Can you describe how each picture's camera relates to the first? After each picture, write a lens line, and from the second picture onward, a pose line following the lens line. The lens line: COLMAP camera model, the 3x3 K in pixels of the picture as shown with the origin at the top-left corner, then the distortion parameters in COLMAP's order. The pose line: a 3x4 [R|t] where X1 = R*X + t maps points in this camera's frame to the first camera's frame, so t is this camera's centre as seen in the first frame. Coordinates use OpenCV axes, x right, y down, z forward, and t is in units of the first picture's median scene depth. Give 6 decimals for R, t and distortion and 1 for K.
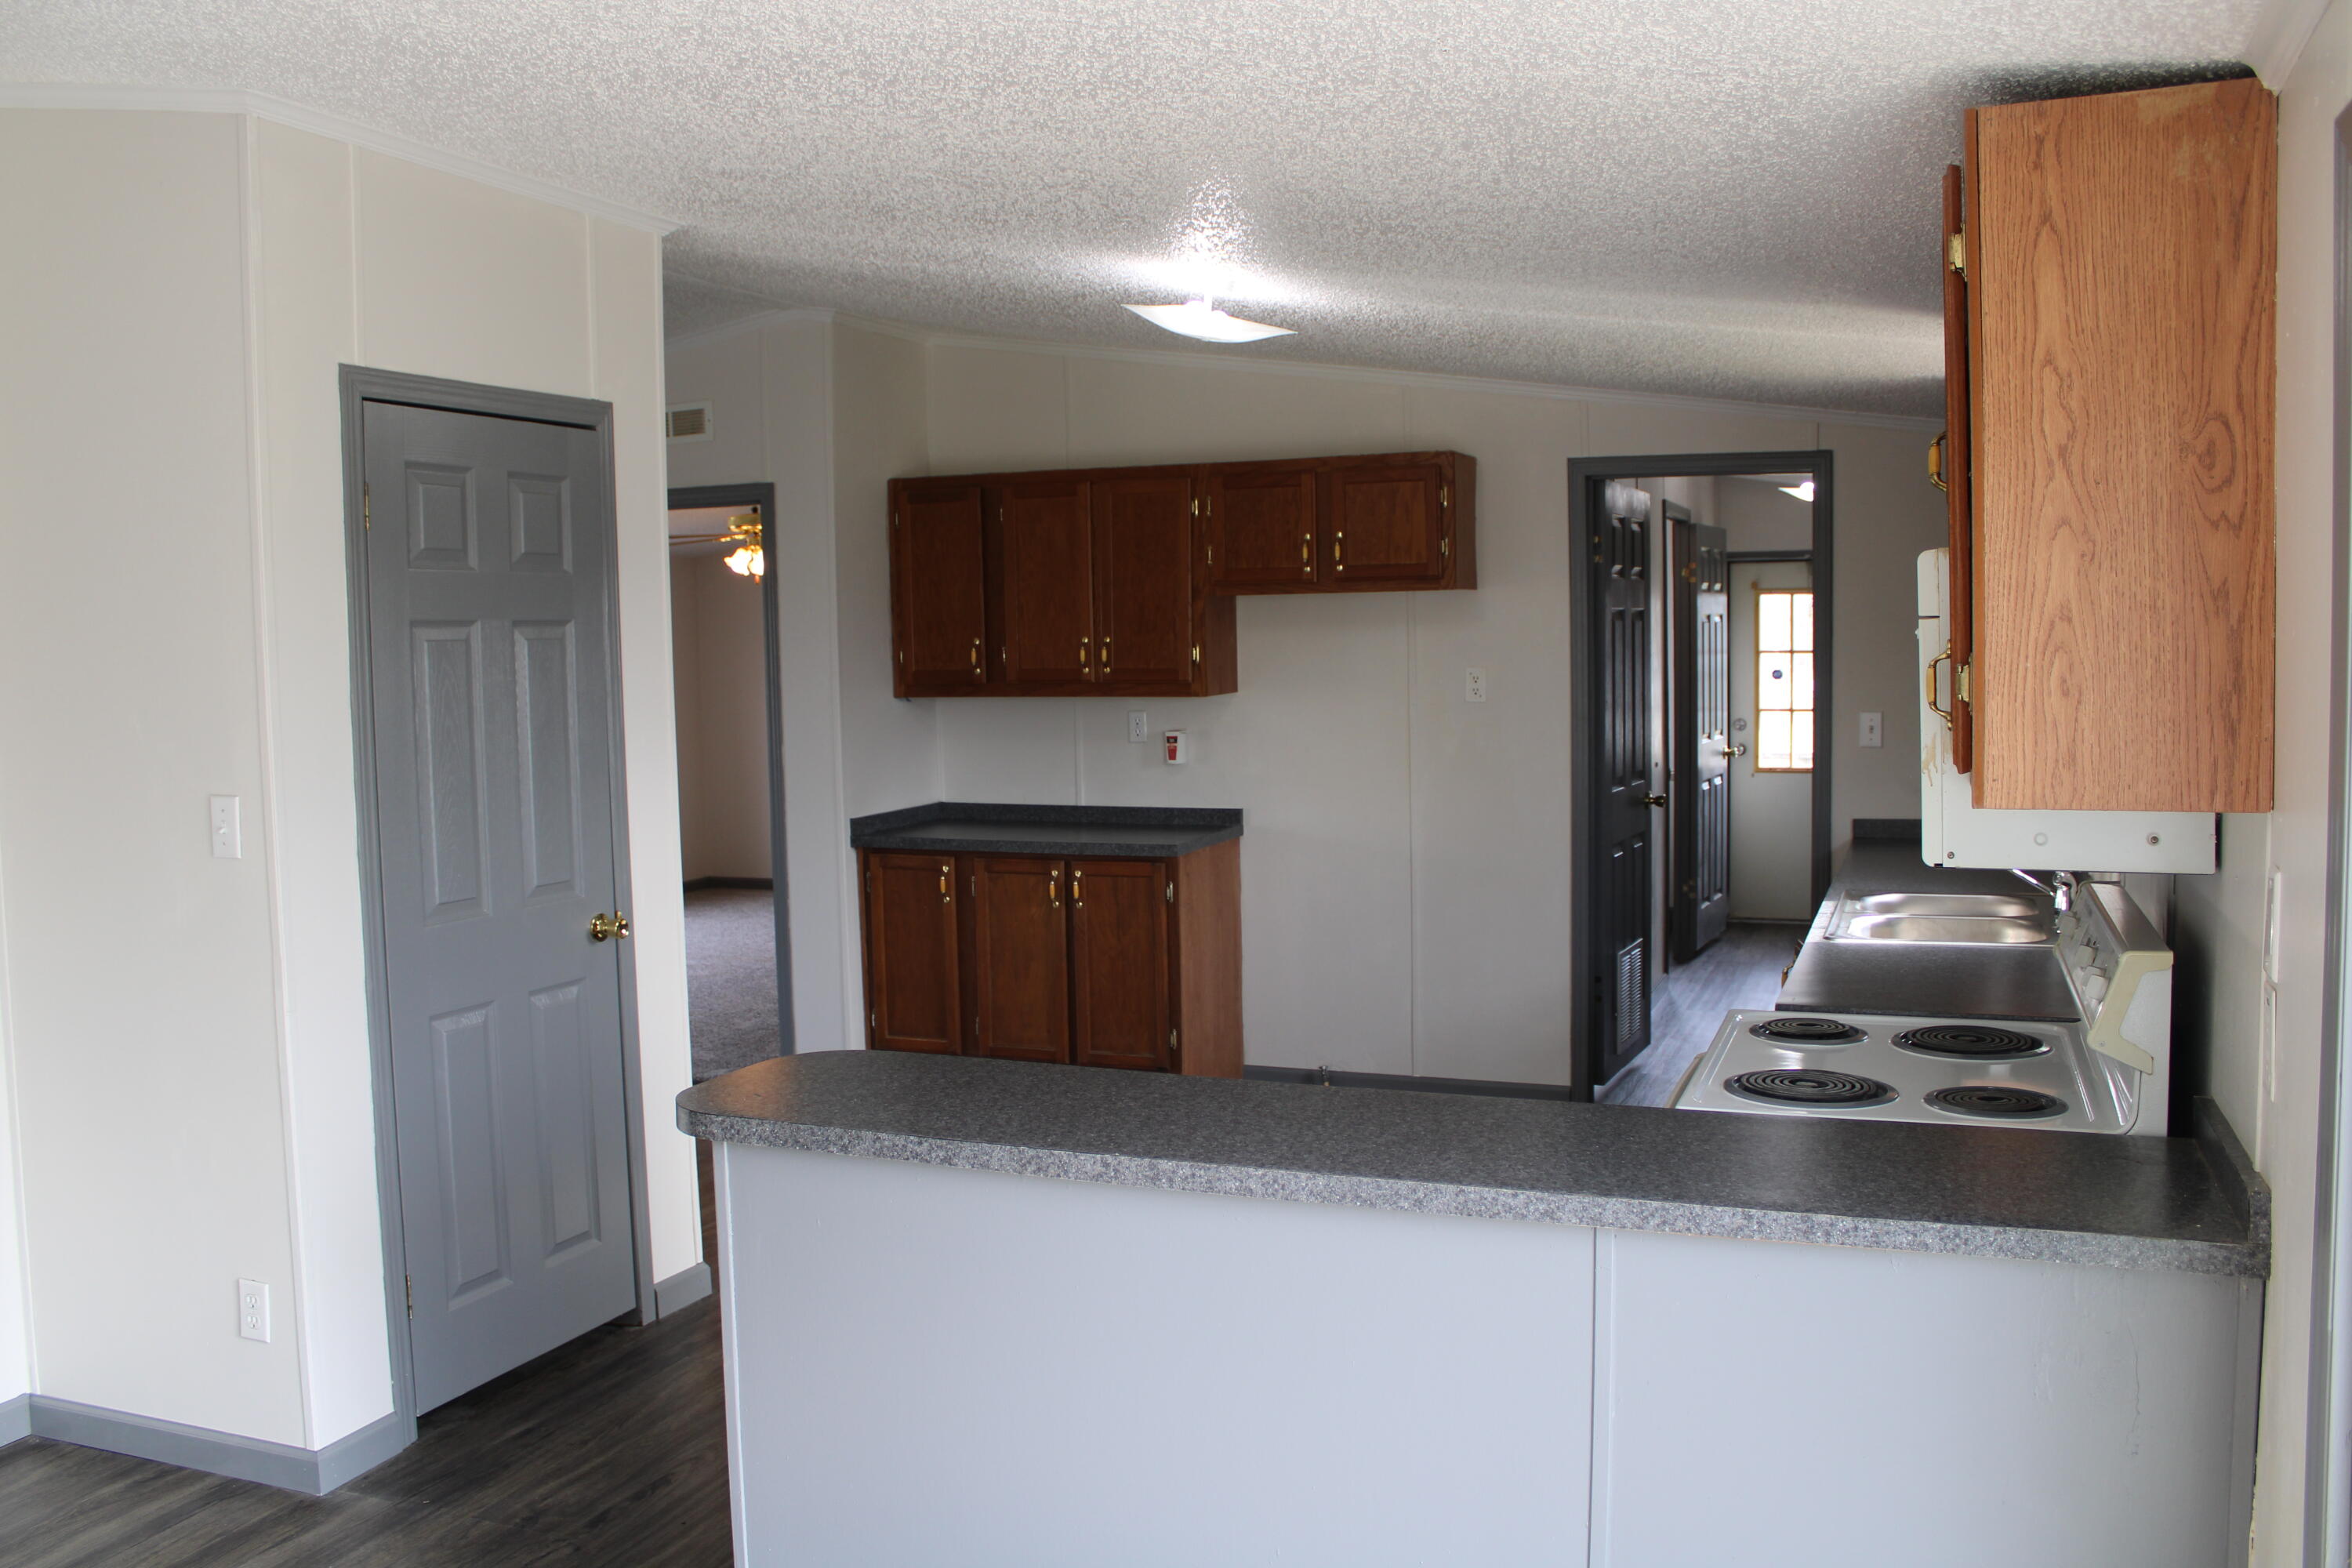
lens RADIAL K [[1995.4, 0, 1176.9], [0, 1995.4, 799.4], [0, 0, 1]] dist [-0.160784, 0.138379]
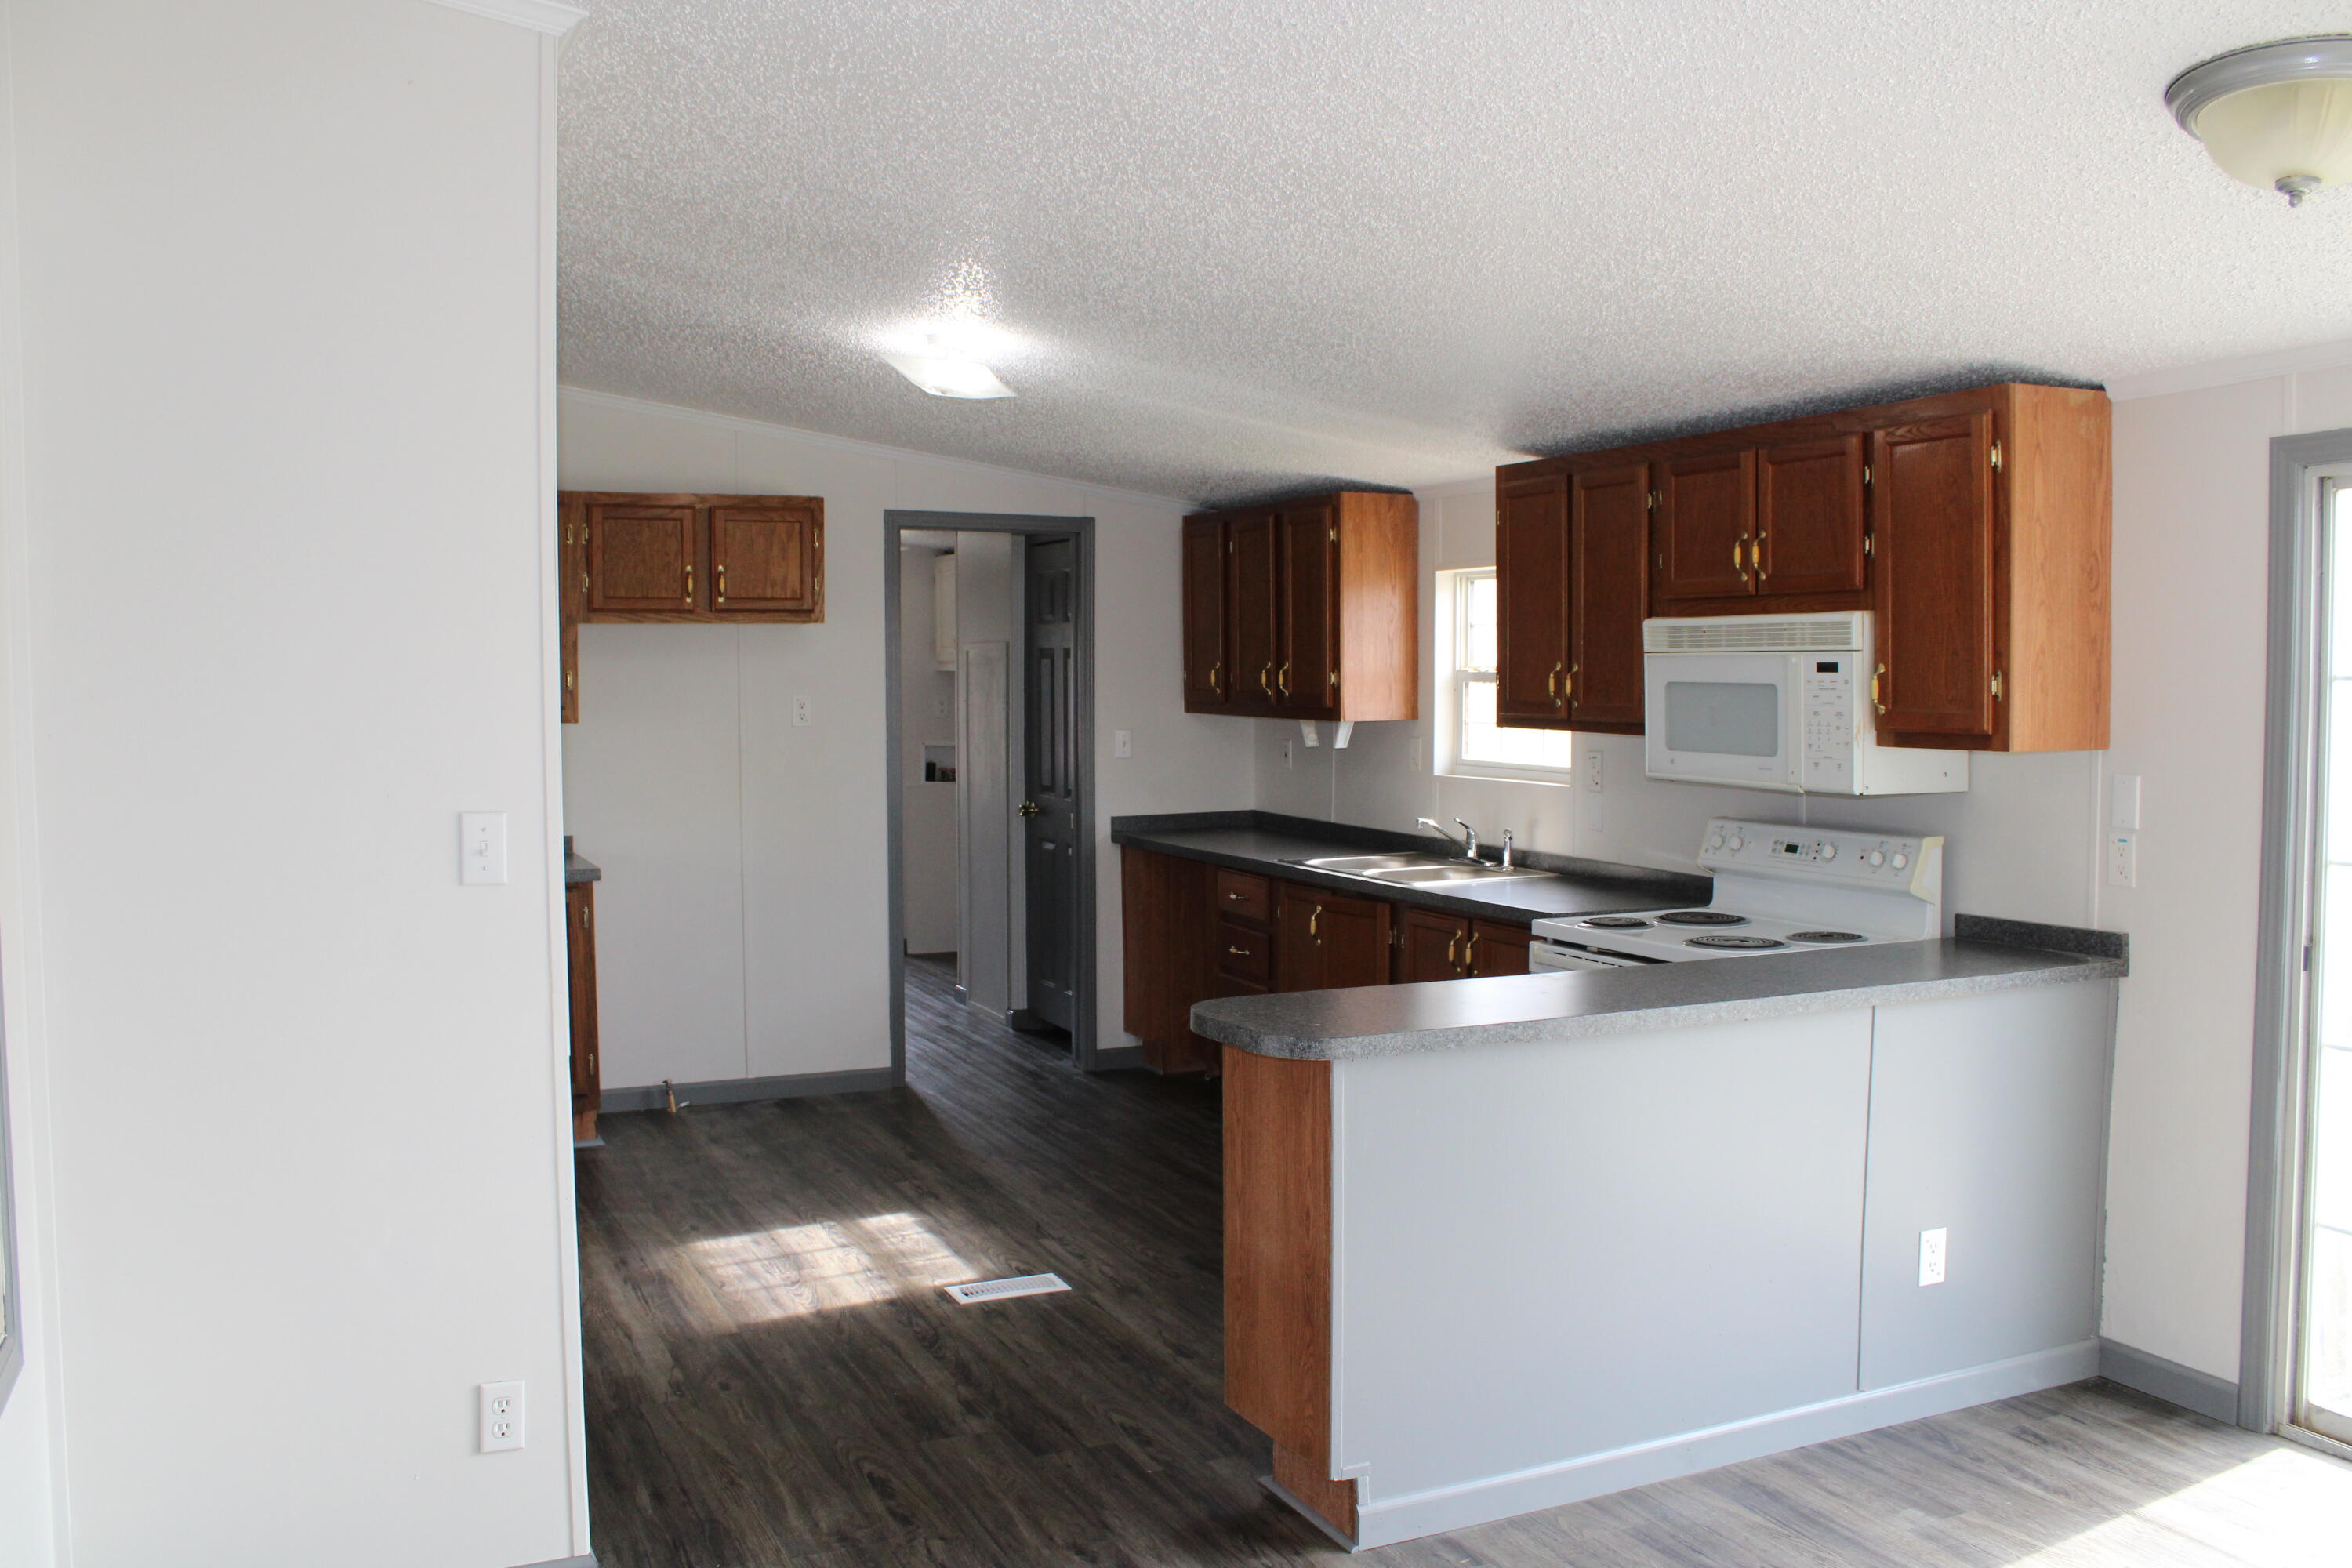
lens RADIAL K [[1995.4, 0, 1182.5], [0, 1995.4, 776.7], [0, 0, 1]] dist [-0.160784, 0.138379]
pose [[0.677117, -0.021098, 0.735573, -0.904610], [0.048736, 0.998680, -0.016218, 0.011954], [-0.734259, 0.046830, 0.677252, 0.186707]]
